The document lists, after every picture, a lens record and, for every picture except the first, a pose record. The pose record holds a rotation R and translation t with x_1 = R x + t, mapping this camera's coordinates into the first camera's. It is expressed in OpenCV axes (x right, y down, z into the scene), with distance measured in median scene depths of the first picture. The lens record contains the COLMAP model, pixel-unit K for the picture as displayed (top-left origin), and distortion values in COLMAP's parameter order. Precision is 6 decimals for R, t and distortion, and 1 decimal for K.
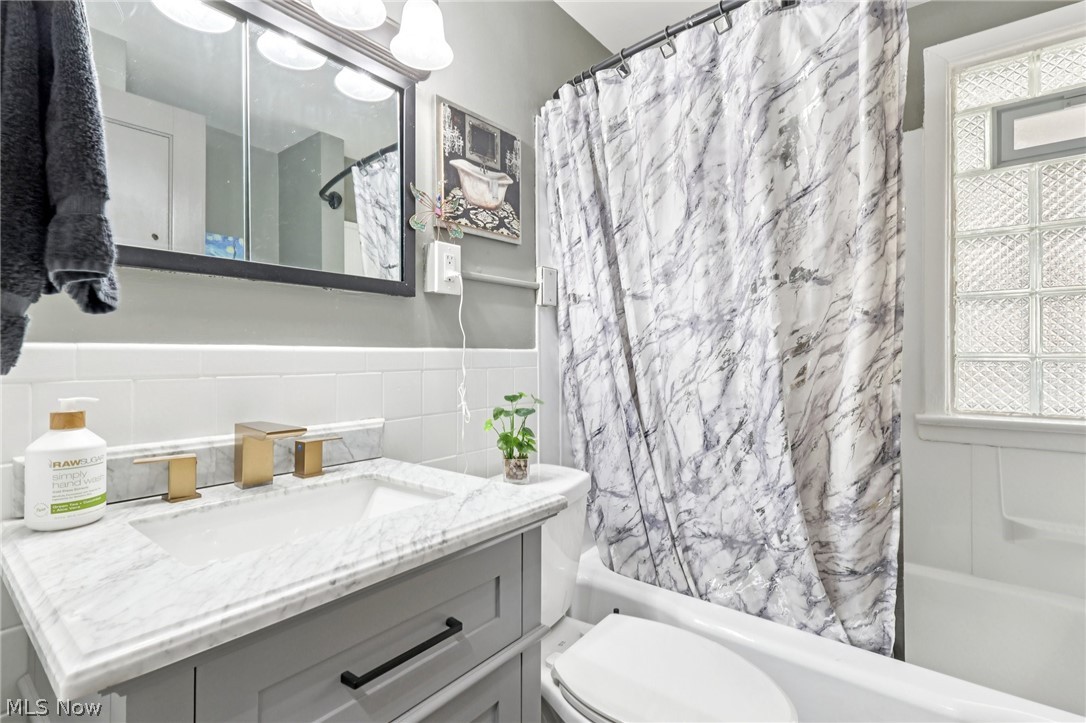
lens RADIAL K [[506.4, 0, 544.0], [0, 506.4, 353.4], [0, 0, 1]] dist [-0.004234, 0.001820]
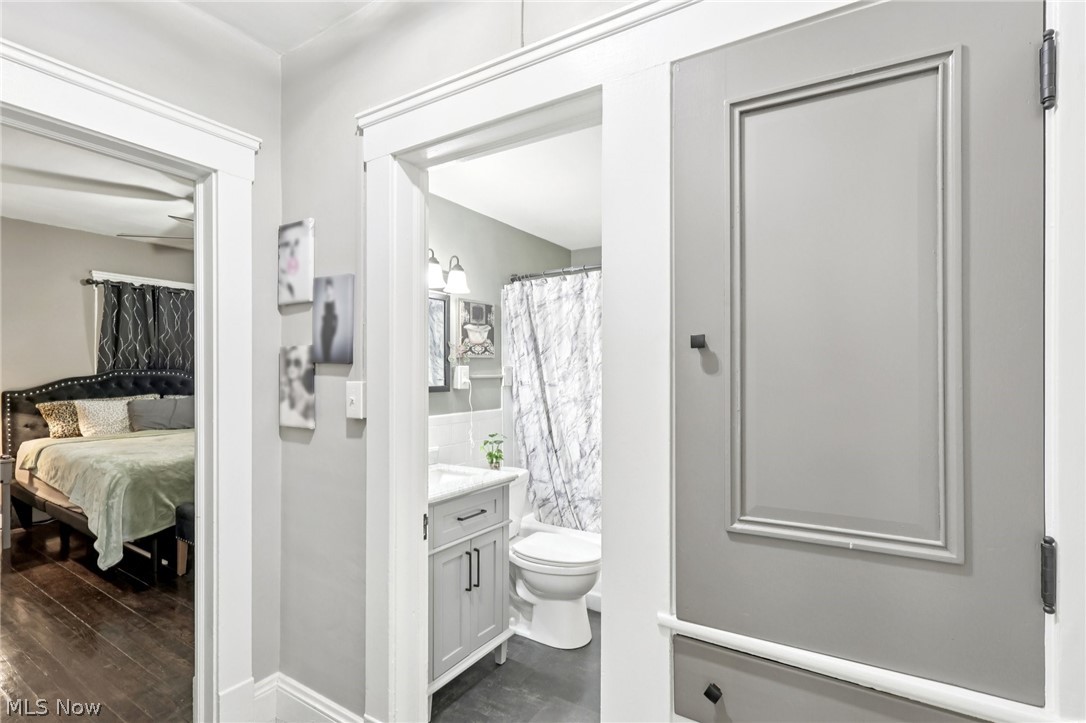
lens RADIAL K [[506.4, 0, 546.5], [0, 506.4, 372.3], [0, 0, 1]] dist [-0.004234, 0.001820]
pose [[0.994005, 0.001099, 0.109328, -0.064008], [-0.001343, 0.999997, 0.002160, -0.172424], [-0.109325, -0.002294, 0.994003, -1.083358]]
